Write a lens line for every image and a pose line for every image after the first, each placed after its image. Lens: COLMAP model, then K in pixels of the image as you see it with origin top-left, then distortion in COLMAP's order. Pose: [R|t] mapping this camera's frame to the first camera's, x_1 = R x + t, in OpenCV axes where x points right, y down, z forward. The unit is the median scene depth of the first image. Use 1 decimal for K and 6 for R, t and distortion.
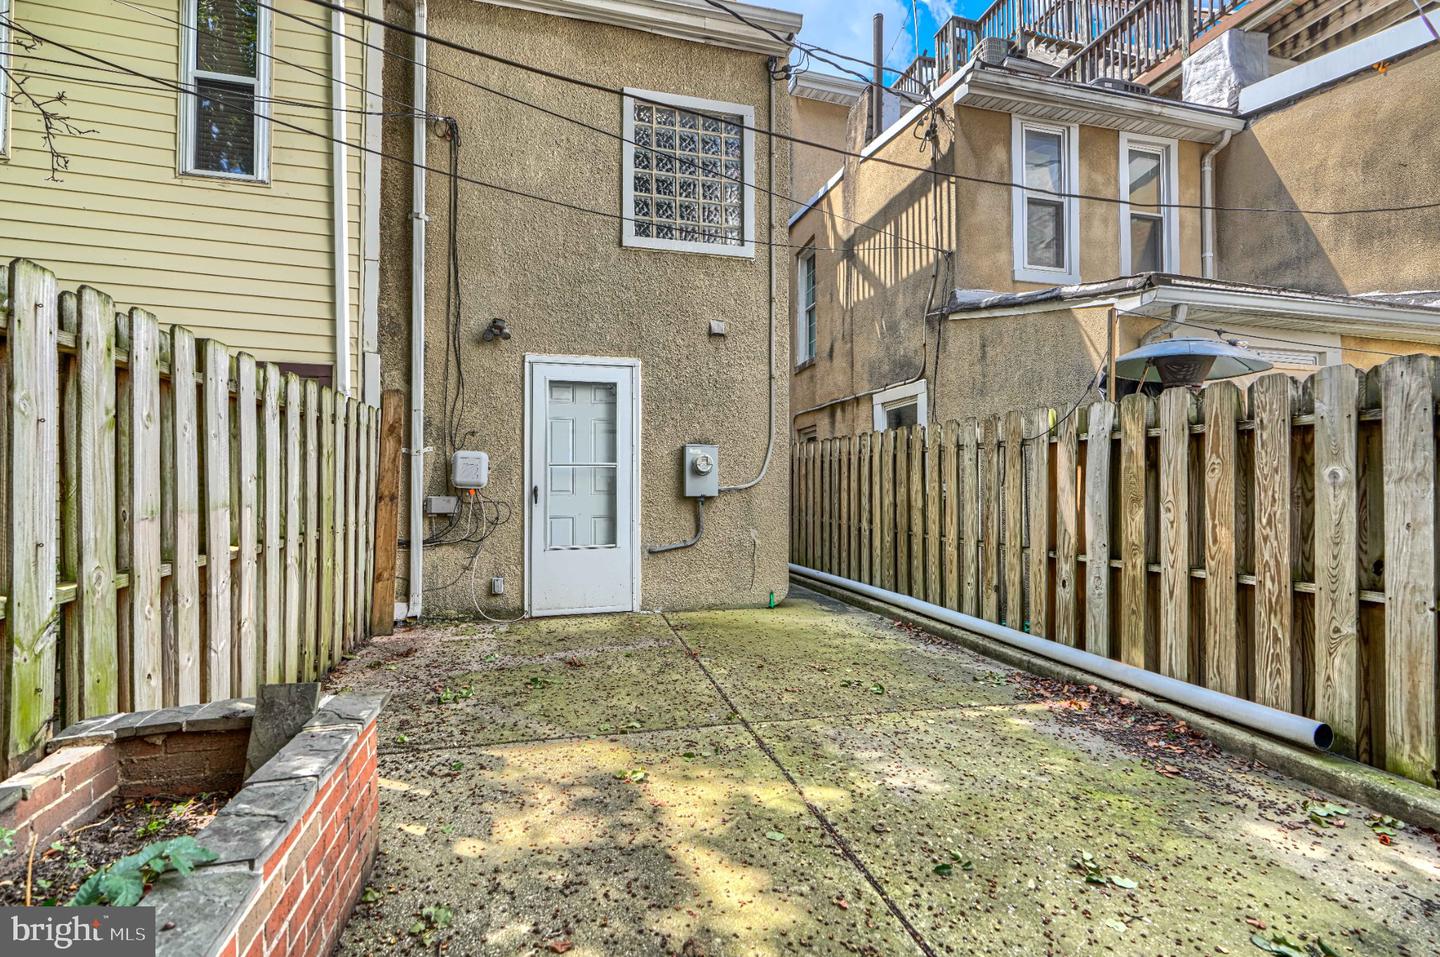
lens RADIAL K [[646.4, 0, 719.4], [0, 646.4, 489.2], [0, 0, 1]] dist [-0.000751, 0.000189]
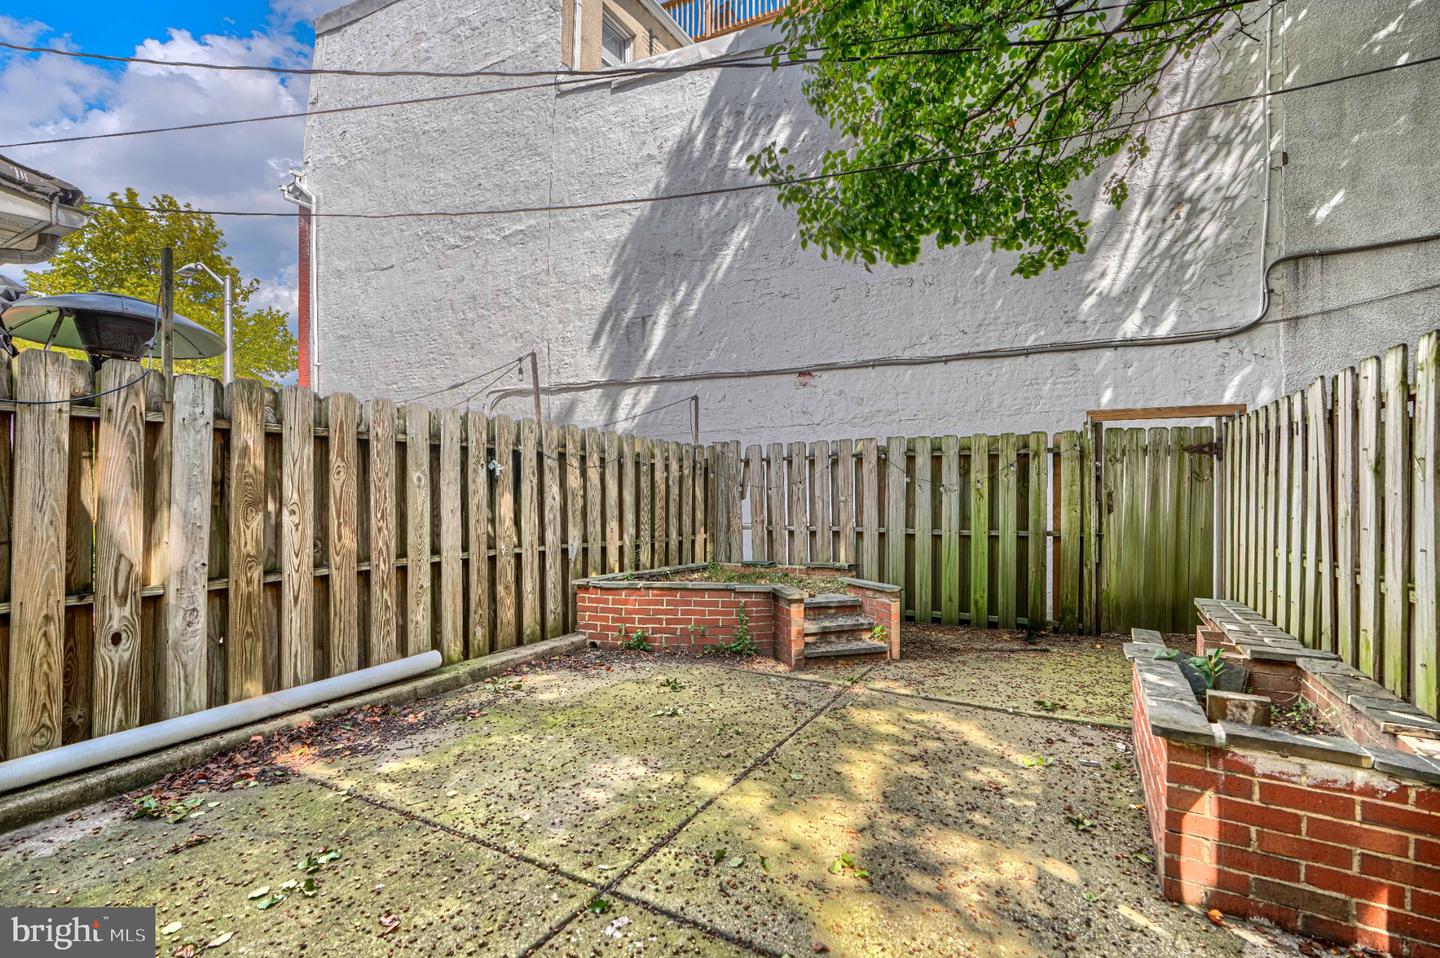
lens RADIAL K [[646.4, 0, 718.8], [0, 646.4, 475.9], [0, 0, 1]] dist [-0.000751, 0.000189]
pose [[-0.719438, -0.002686, 0.694552, -0.468339], [-0.008889, 0.999946, -0.005341, -0.024966], [-0.694500, -0.010016, -0.719423, 1.401075]]
